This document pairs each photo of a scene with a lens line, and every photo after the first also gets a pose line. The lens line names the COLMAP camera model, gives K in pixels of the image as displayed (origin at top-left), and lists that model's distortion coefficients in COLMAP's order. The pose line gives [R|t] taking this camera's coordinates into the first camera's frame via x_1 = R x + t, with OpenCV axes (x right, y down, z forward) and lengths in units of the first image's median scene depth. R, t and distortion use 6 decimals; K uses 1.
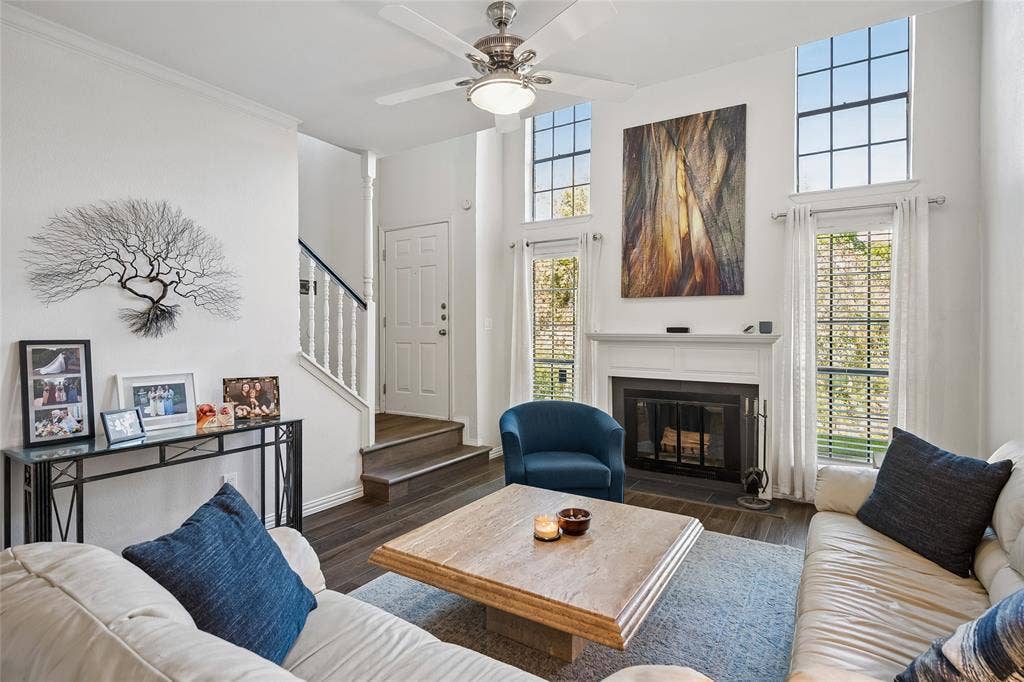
lens RADIAL K [[512.5, 0, 513.5], [0, 512.5, 327.4], [0, 0, 1]] dist [-0.000544, -0.000238]
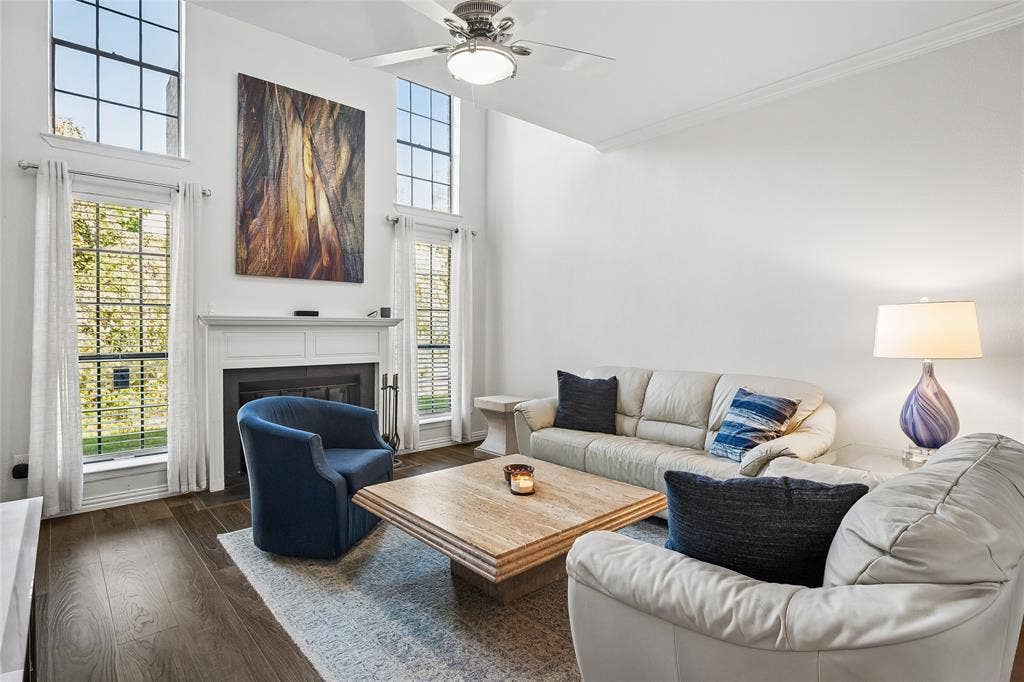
lens RADIAL K [[512.5, 0, 513.5], [0, 512.5, 327.4], [0, 0, 1]] dist [-0.000544, -0.000238]
pose [[0.275251, -0.001943, 0.961371, -0.521715], [-0.002964, 0.999991, 0.002869, 0.028193], [-0.961368, -0.003639, 0.275243, 0.376590]]
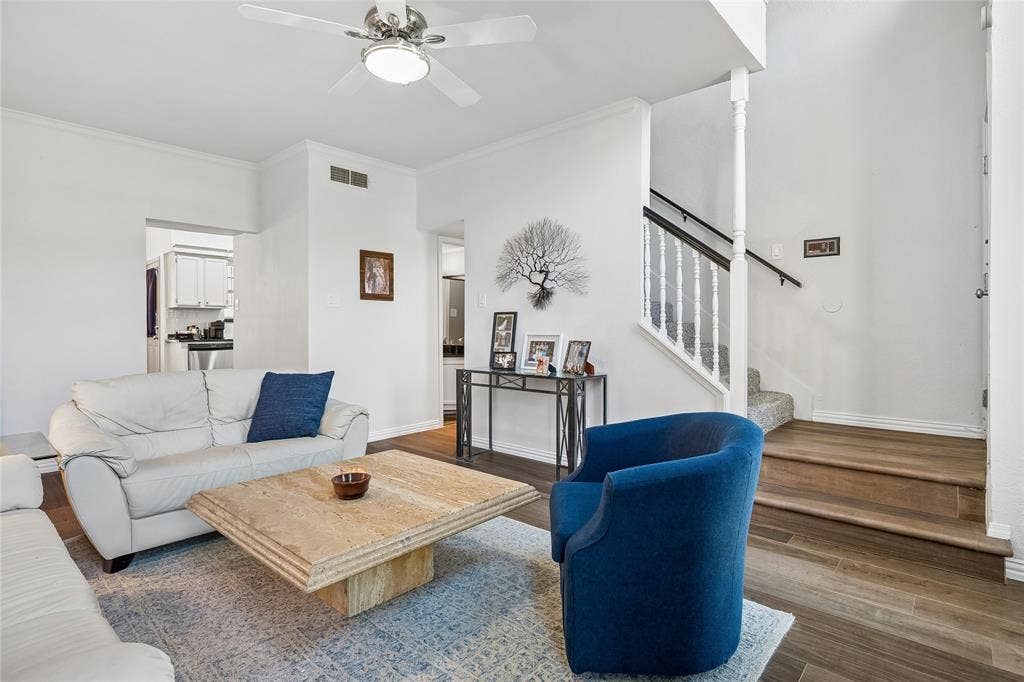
lens RADIAL K [[512.5, 0, 513.5], [0, 512.5, 327.4], [0, 0, 1]] dist [-0.000544, -0.000238]
pose [[-0.165958, -0.001504, -0.986132, 0.537157], [0.010592, 0.999938, -0.003308, 0.050759], [0.986076, -0.010994, -0.165932, 0.781666]]
